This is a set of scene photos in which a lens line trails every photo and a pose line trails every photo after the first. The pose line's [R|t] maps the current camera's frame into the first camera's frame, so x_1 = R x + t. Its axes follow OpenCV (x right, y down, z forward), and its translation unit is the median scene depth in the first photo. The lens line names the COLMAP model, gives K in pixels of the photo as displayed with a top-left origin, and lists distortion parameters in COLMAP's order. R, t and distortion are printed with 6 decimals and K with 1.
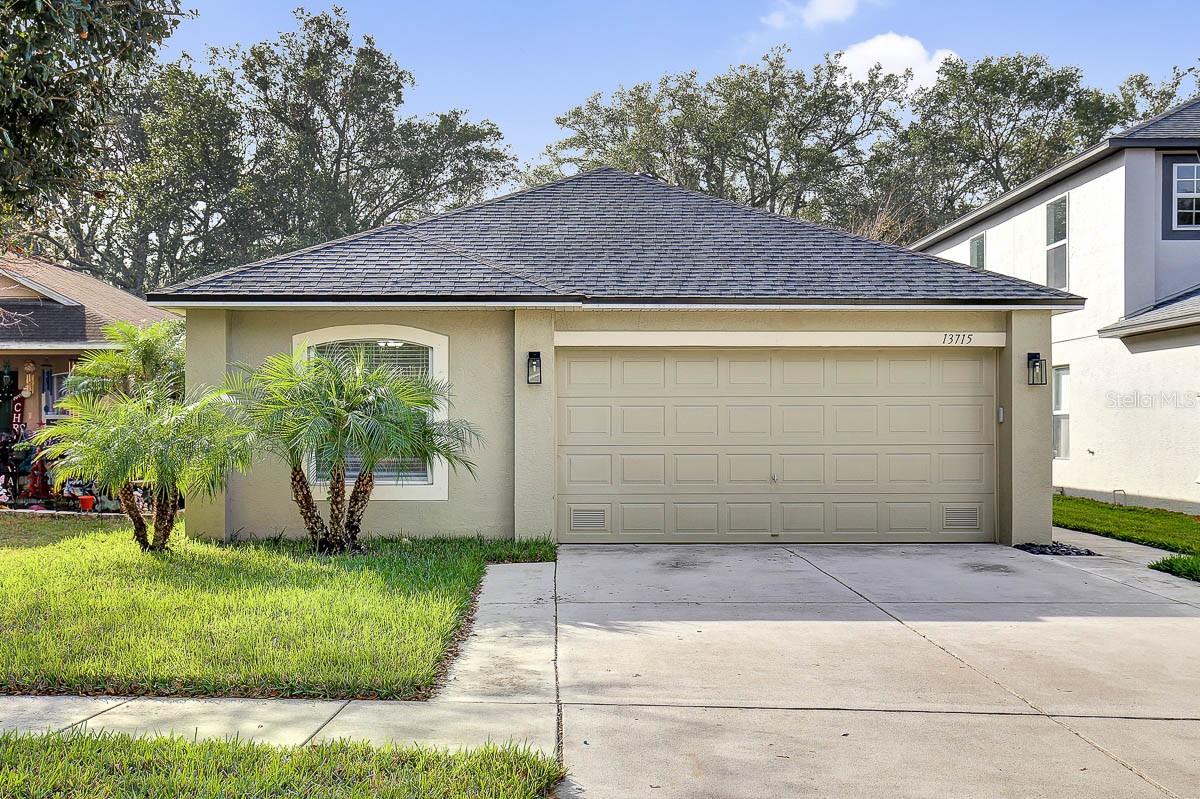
lens RADIAL K [[1247.1, 0, 600.0], [0, 1247.1, 399.5], [0, 0, 1]] dist [0.085847, 0.003525]
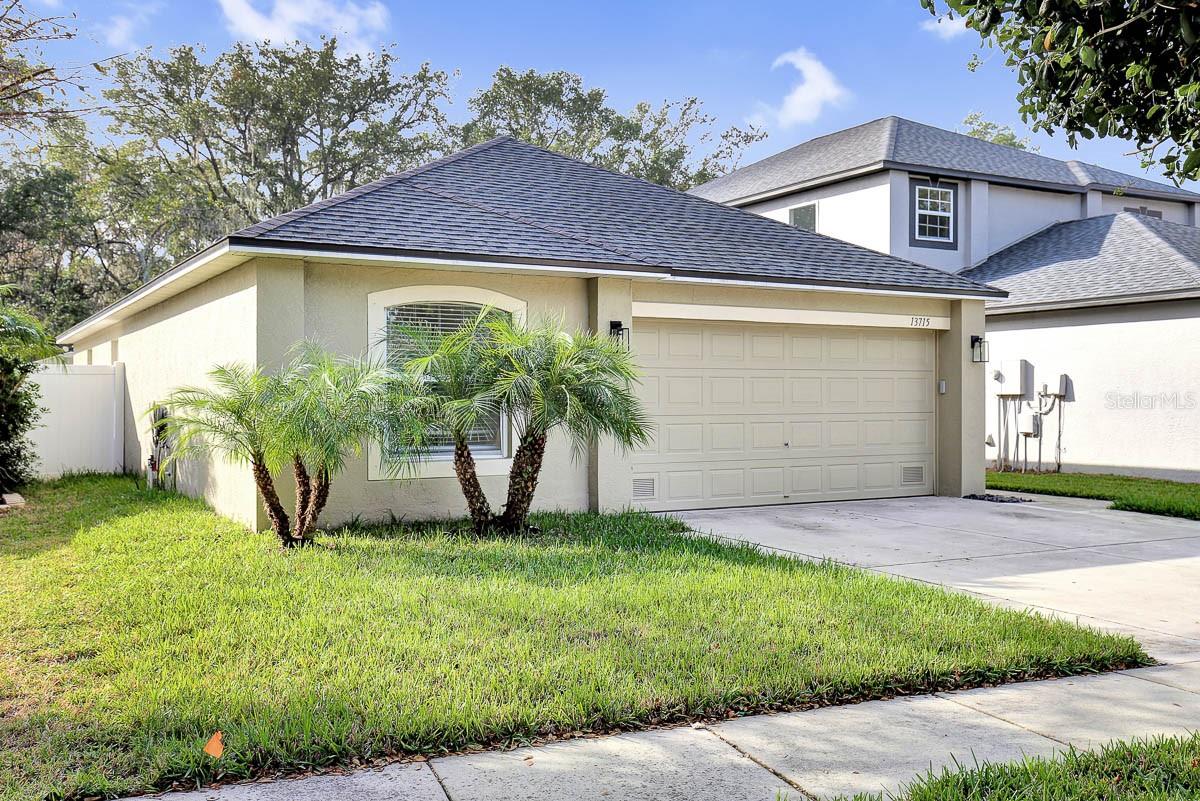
lens RADIAL K [[1144.4, 0, 600.0], [0, 1144.4, 400.5], [0, 0, 1]] dist [0.014469, 0.004494]
pose [[0.879540, 0.000367, 0.475825, -0.480144], [-0.014269, 0.999570, 0.025605, 0.001487], [-0.475611, -0.029311, 0.879167, 0.202677]]
